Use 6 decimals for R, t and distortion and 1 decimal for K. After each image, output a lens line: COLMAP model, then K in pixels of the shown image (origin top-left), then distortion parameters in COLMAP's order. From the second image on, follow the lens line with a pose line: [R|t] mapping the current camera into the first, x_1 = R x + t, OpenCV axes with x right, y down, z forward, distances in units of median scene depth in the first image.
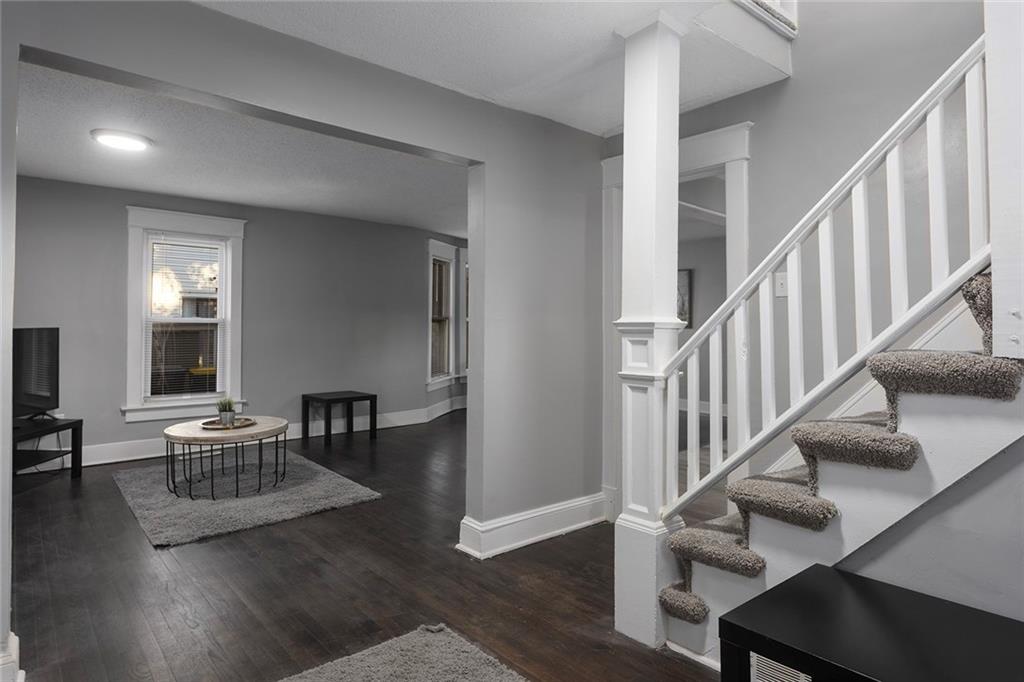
lens RADIAL K [[603.9, 0, 499.4], [0, 603.9, 330.1], [0, 0, 1]] dist [-0.005539, 0.000233]
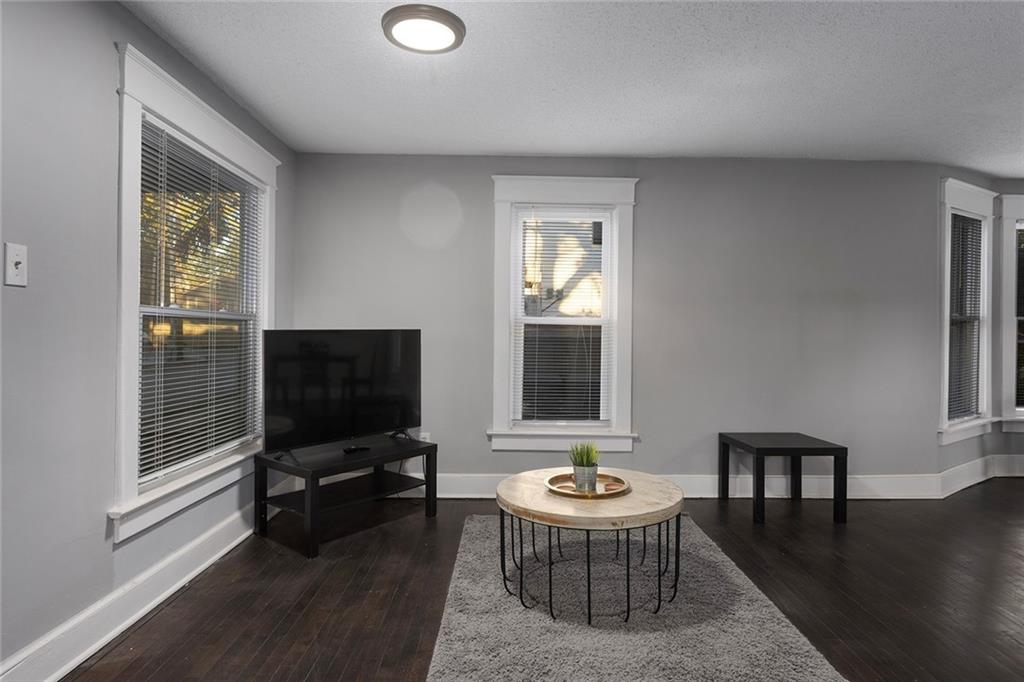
lens RADIAL K [[603.9, 0, 499.4], [0, 603.9, 330.1], [0, 0, 1]] dist [-0.005539, 0.000233]
pose [[0.772260, 0.000232, -0.635306, -0.091630], [-0.010042, 0.999879, -0.011842, 0.004111], [0.635227, 0.015525, 0.772170, 0.332356]]
